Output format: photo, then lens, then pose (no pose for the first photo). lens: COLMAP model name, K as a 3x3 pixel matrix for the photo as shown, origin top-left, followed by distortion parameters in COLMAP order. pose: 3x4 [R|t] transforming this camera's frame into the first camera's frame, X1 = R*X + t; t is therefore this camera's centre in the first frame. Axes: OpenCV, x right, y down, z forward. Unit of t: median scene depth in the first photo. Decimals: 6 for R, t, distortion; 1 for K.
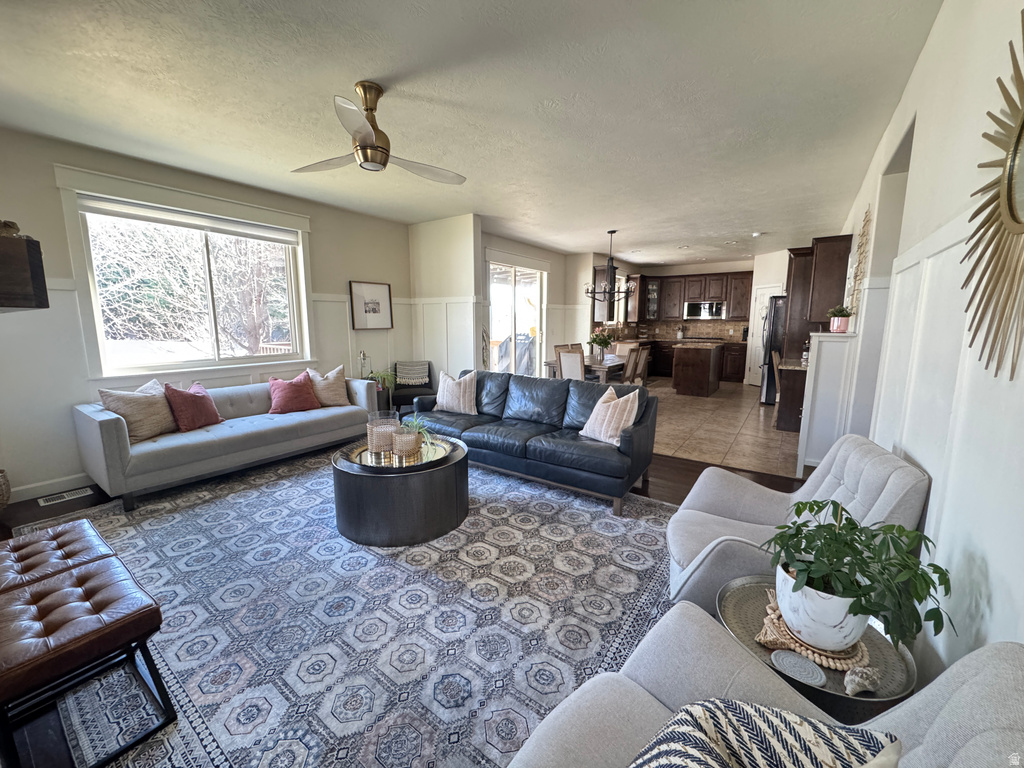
lens RADIAL K [[406.8, 0, 510.8], [0, 406.8, 382.5], [0, 0, 1]] dist [-0.007390, -0.000172]
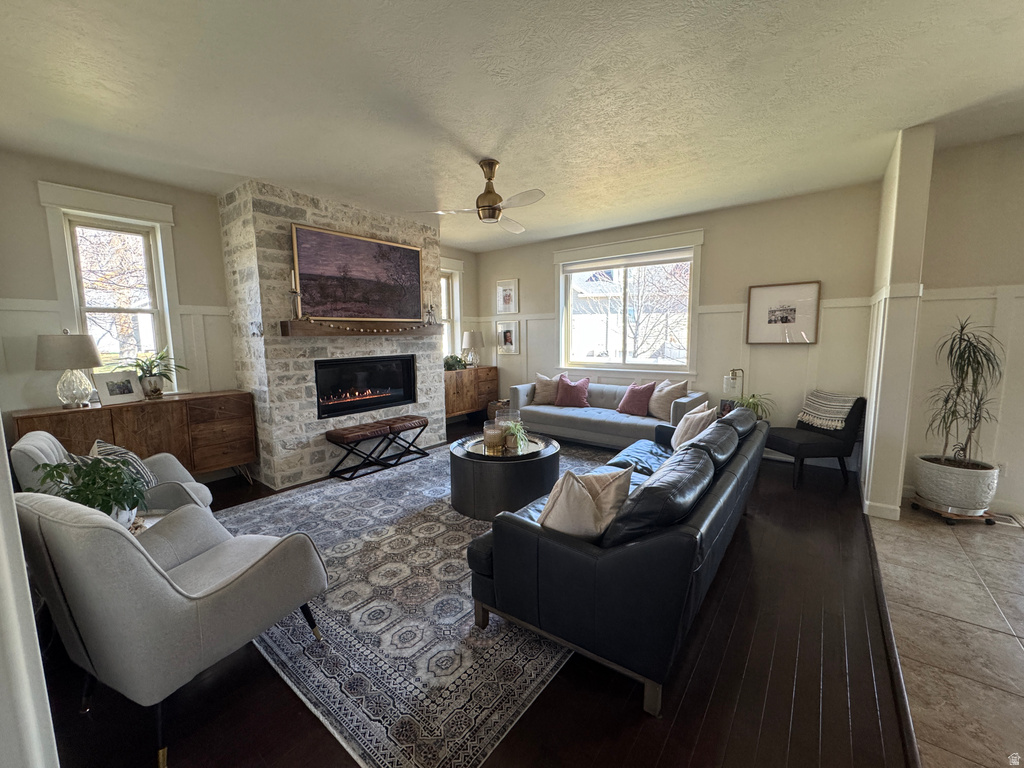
lens RADIAL K [[406.8, 0, 512.6], [0, 406.8, 381.9], [0, 0, 1]] dist [-0.007390, -0.000172]
pose [[-0.046052, 0.114112, -0.992400, 1.050693], [-0.138335, 0.983154, 0.119468, -0.186504], [0.989314, 0.142785, -0.029490, 1.212412]]
